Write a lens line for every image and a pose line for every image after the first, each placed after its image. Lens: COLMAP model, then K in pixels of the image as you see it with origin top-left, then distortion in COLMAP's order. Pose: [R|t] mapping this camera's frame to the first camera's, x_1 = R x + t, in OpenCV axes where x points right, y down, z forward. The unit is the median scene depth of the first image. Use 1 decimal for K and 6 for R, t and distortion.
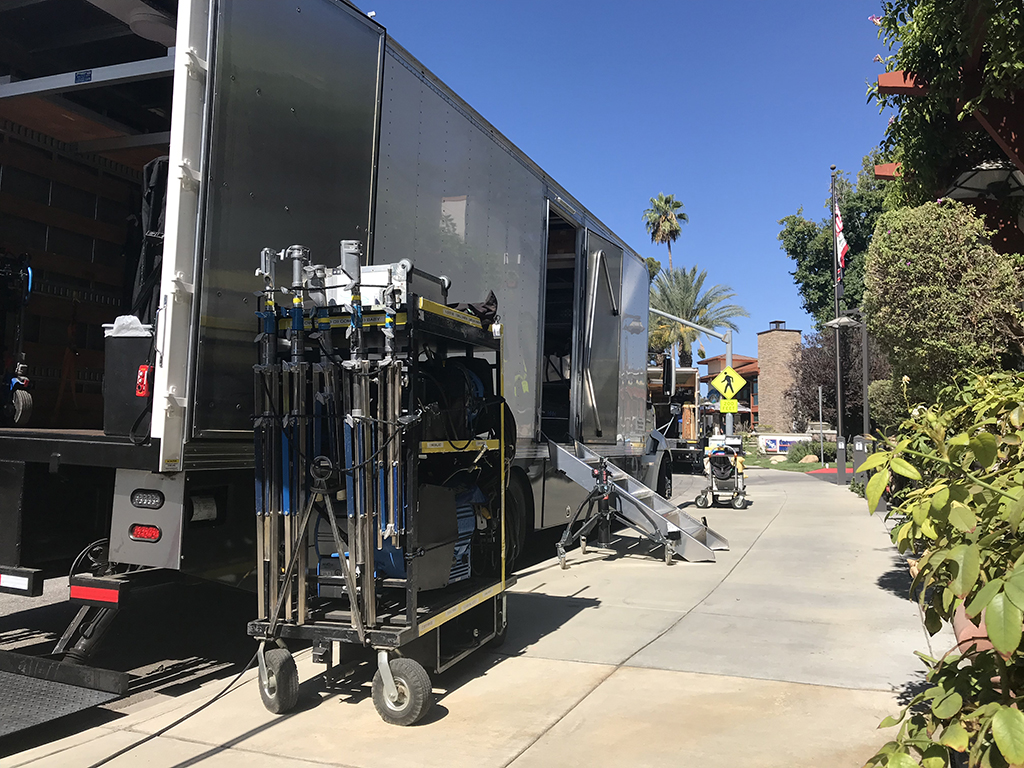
lens RADIAL K [[845.6, 0, 512.8], [0, 845.6, 385.3], [0, 0, 1]] dist [0.026401, -0.008506]
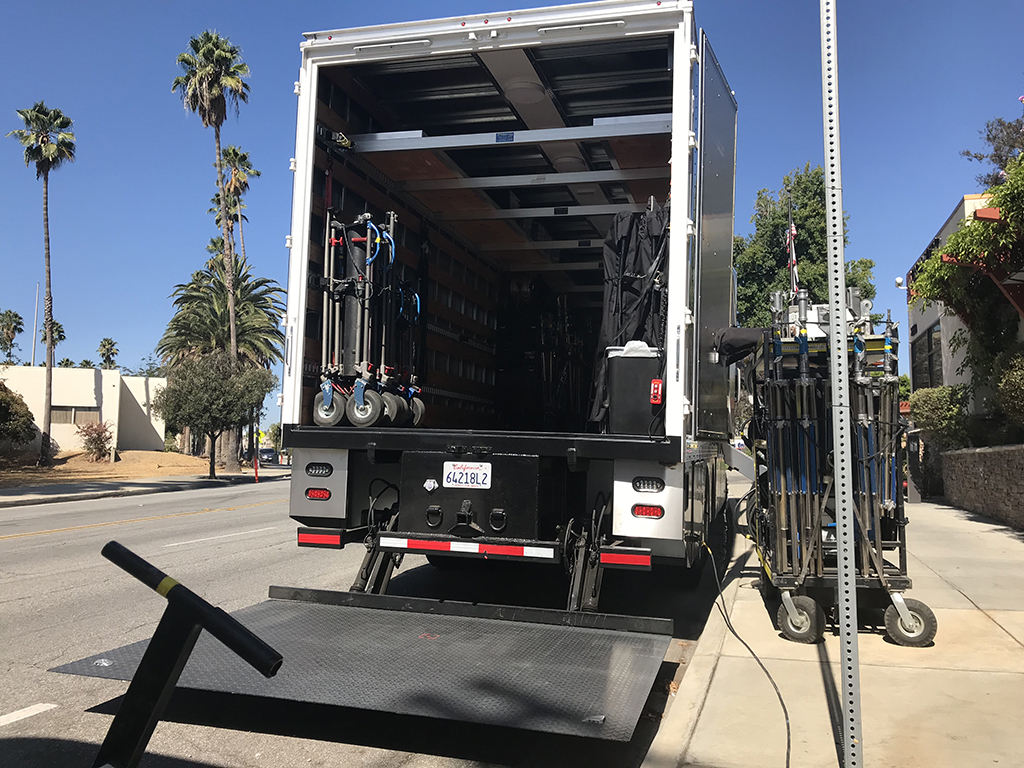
lens RADIAL K [[845.6, 0, 514.3], [0, 845.6, 382.6], [0, 0, 1]] dist [0.026401, -0.008506]
pose [[0.992702, 0.001881, 0.120579, -0.792287], [-0.000783, 0.999958, -0.009148, -0.007249], [-0.120591, 0.008987, 0.992662, -0.233067]]
